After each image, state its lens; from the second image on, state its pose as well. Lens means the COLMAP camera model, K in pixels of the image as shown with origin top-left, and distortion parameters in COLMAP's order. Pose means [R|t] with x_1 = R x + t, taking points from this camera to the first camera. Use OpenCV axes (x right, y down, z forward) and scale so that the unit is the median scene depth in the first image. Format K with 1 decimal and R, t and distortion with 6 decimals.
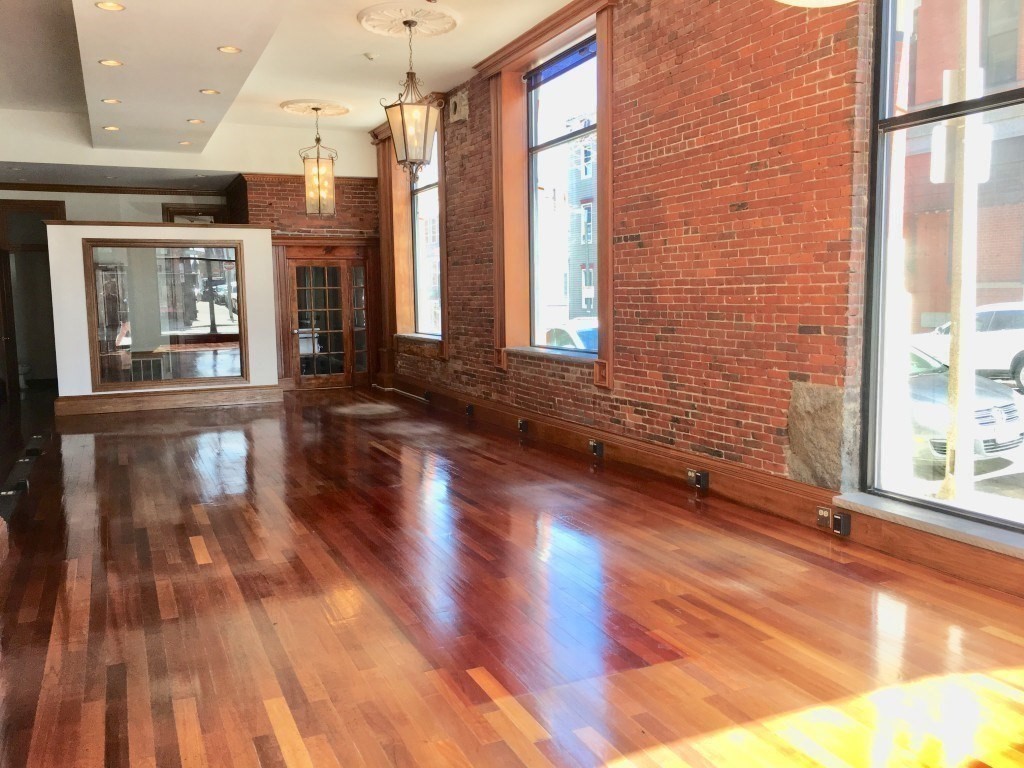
lens RADIAL K [[876.0, 0, 511.7], [0, 876.0, 383.6], [0, 0, 1]] dist [0.036151, 0.006429]
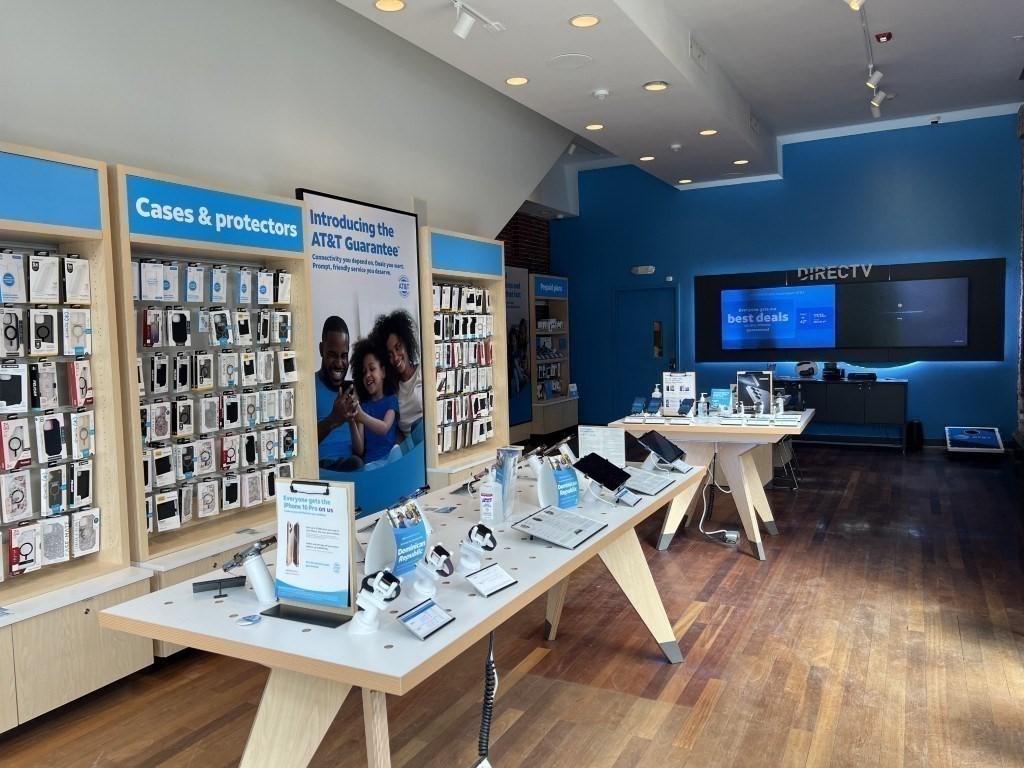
lens RADIAL K [[771.9, 0, 508.4], [0, 771.9, 378.3], [0, 0, 1]] dist [0.054556, -0.052925]
pose [[0.619526, 0.046933, -0.783572, 0.438223], [-0.065432, 0.997825, 0.008033, -0.033799], [0.782244, 0.046294, 0.621249, 0.154488]]
